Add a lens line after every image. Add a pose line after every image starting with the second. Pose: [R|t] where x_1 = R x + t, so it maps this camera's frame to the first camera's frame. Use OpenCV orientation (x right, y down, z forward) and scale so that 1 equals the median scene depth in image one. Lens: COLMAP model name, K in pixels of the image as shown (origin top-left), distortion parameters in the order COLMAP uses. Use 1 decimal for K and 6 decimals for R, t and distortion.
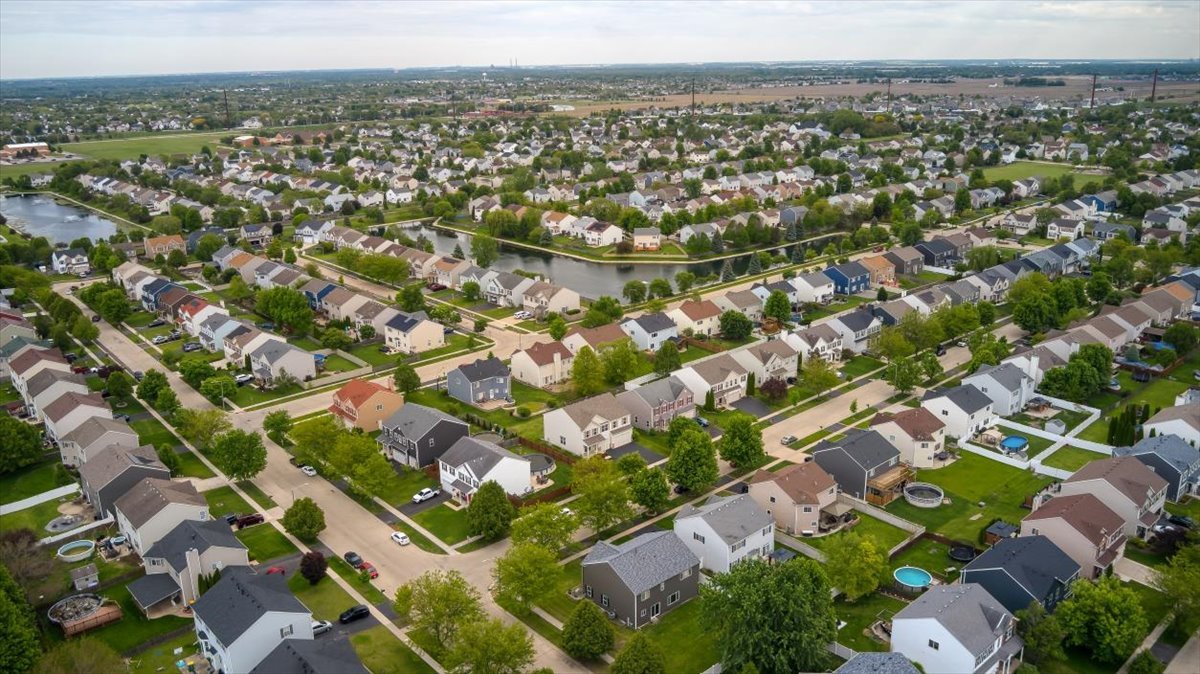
lens RADIAL K [[924.9, 0, 607.7], [0, 924.9, 336.8], [0, 0, 1]] dist [-0.035354, 0.000766]
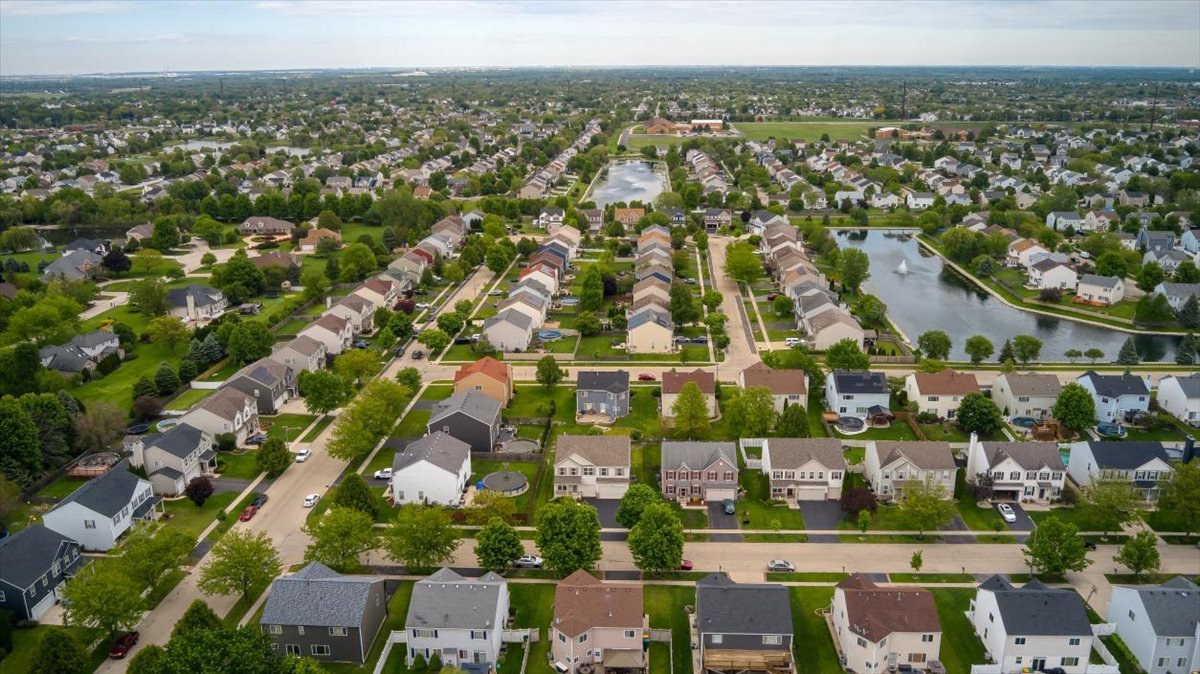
lens RADIAL K [[924.9, 0, 607.7], [0, 924.9, 336.8], [0, 0, 1]] dist [-0.035354, 0.000766]
pose [[0.711414, 0.213522, -0.669551, 0.417408], [-0.208806, 0.973924, 0.088726, -0.078806], [0.671037, 0.076685, 0.737448, 0.261361]]
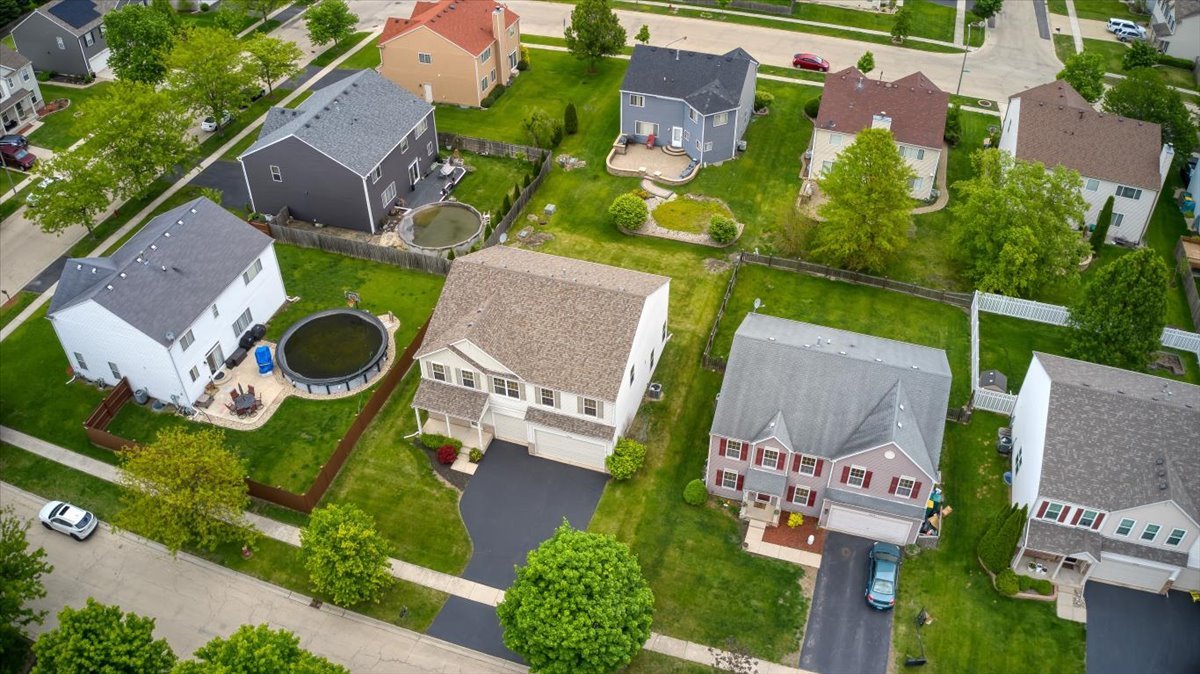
lens RADIAL K [[941.7, 0, 600.0], [0, 941.7, 337.0], [0, 0, 1]] dist [-0.184519, 0.014576]
pose [[0.493181, 0.580523, -0.647893, 0.150799], [-0.253895, 0.808395, 0.531069, -0.065987], [0.832052, -0.097416, 0.546077, 0.628154]]
